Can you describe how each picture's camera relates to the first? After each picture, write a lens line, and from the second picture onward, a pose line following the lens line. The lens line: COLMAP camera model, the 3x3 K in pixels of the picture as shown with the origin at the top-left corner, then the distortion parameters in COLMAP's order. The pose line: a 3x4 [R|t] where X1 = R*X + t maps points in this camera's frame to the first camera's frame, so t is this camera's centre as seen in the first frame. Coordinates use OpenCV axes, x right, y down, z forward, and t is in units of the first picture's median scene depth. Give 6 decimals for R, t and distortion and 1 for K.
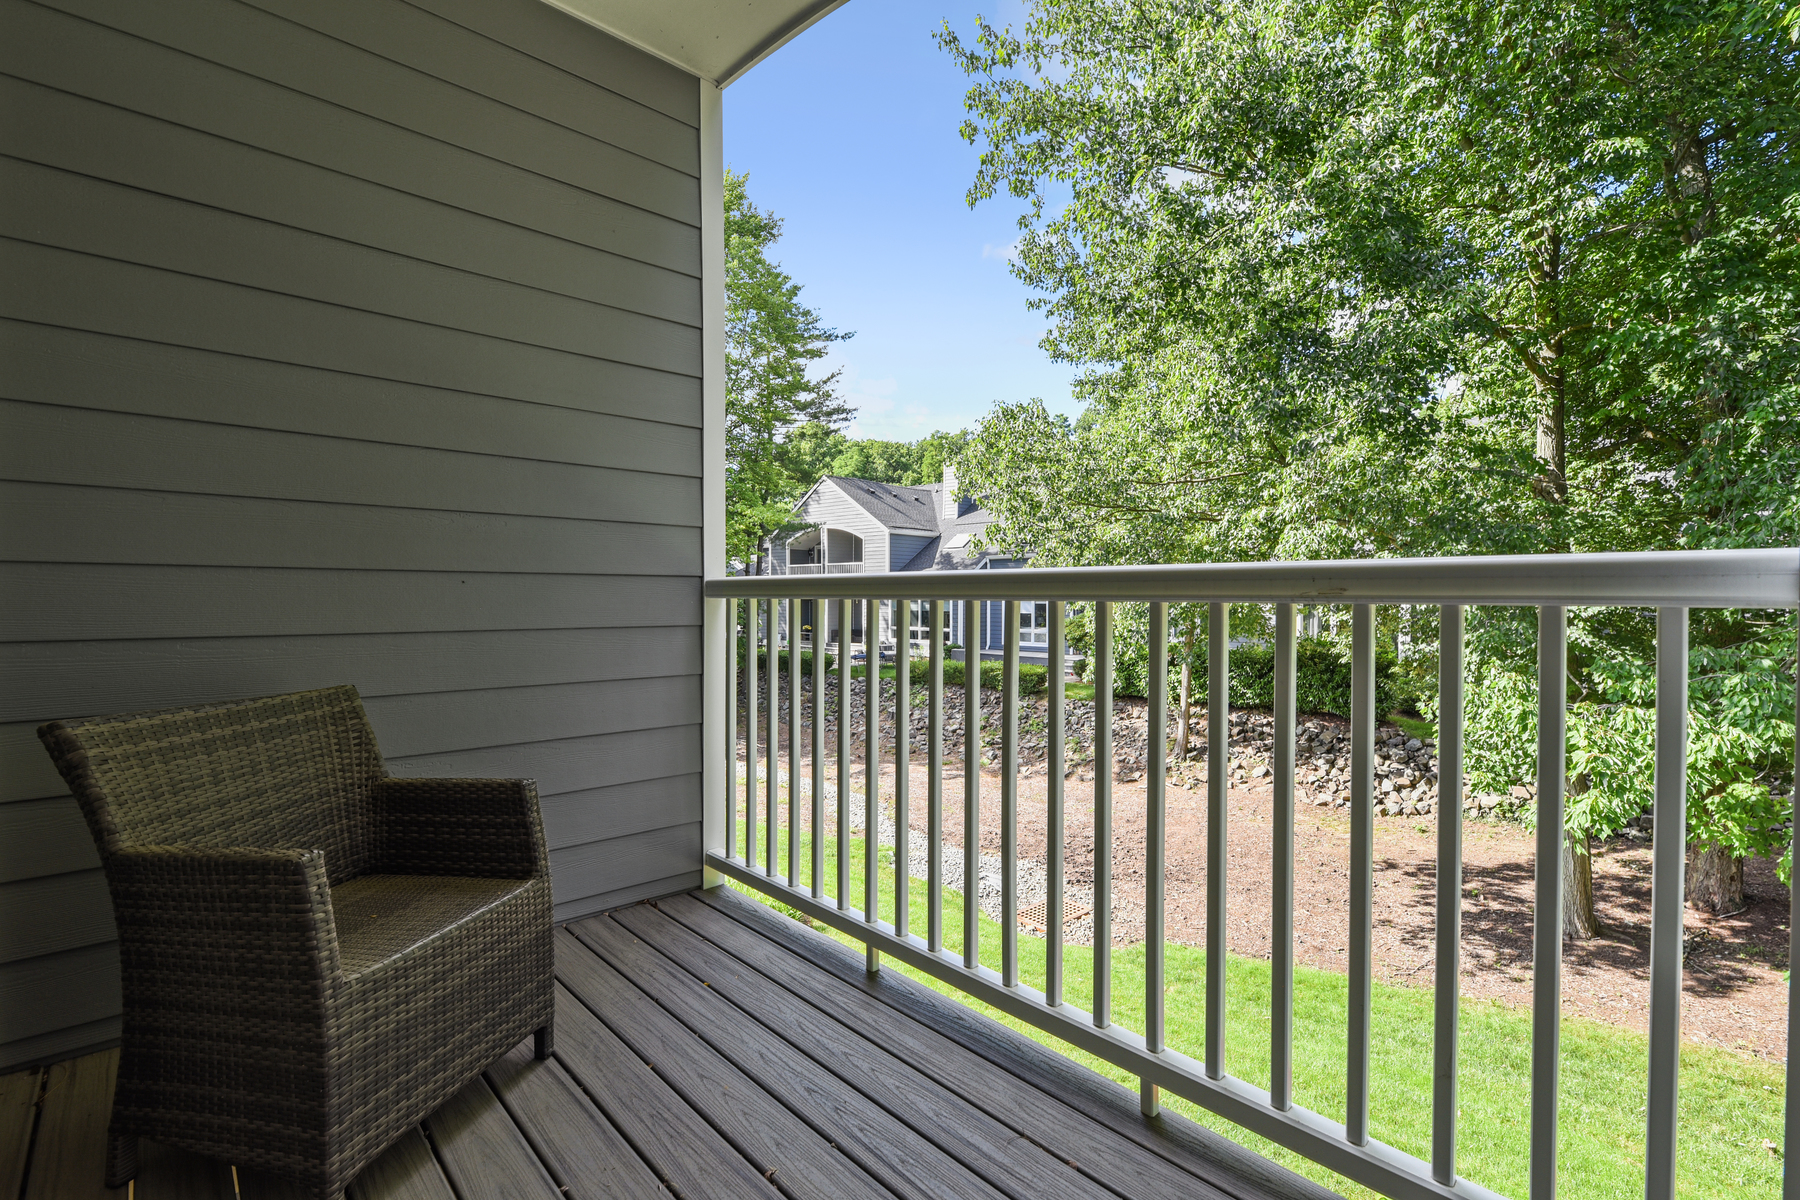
lens RADIAL K [[823.3, 0, 891.9], [0, 823.3, 598.4], [0, 0, 1]] dist [0.000331, 0.000242]
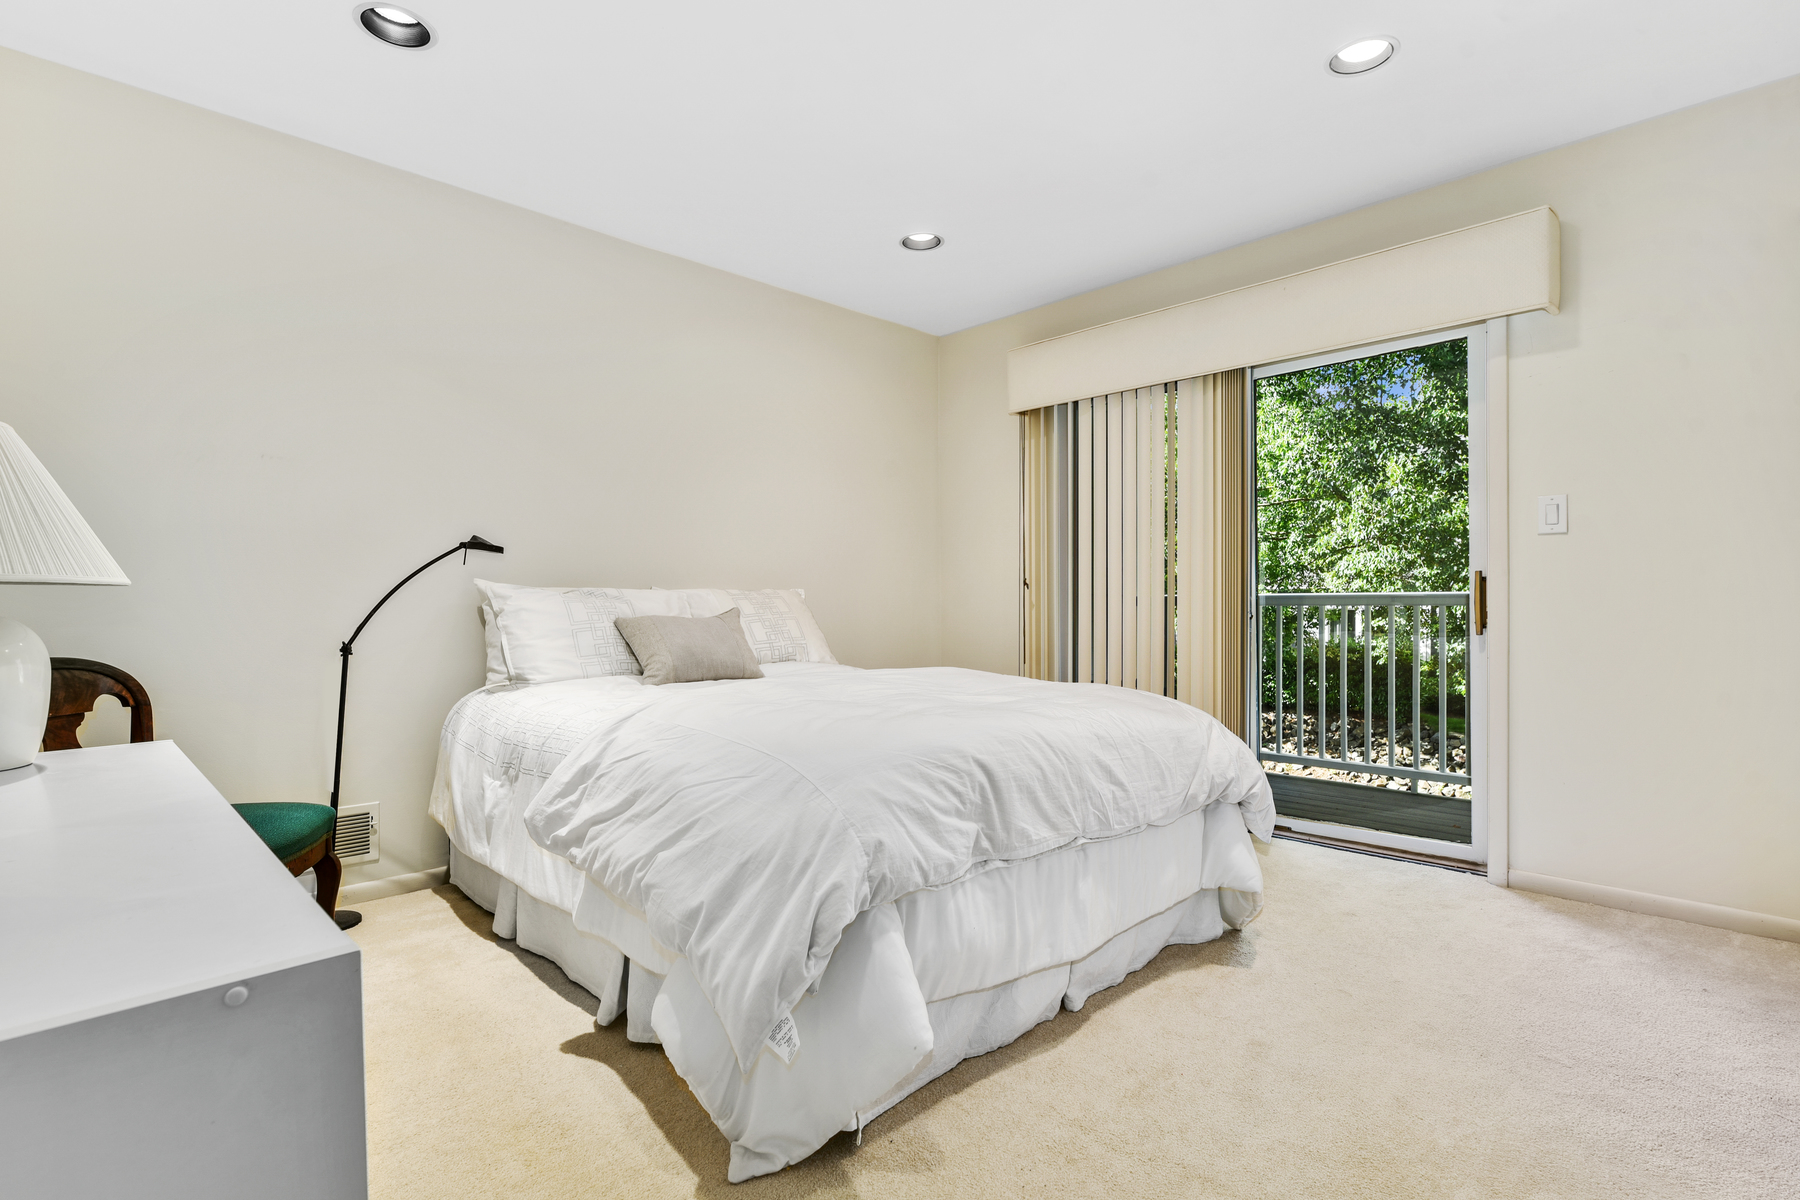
lens RADIAL K [[854.2, 0, 901.8], [0, 854.2, 606.1], [0, 0, 1]] dist [-0.001605, -0.000102]
pose [[0.999747, -0.004880, 0.021940, -0.136558], [0.004982, 0.999977, -0.004613, 0.000767], [-0.021917, 0.004721, 0.999749, -0.165617]]
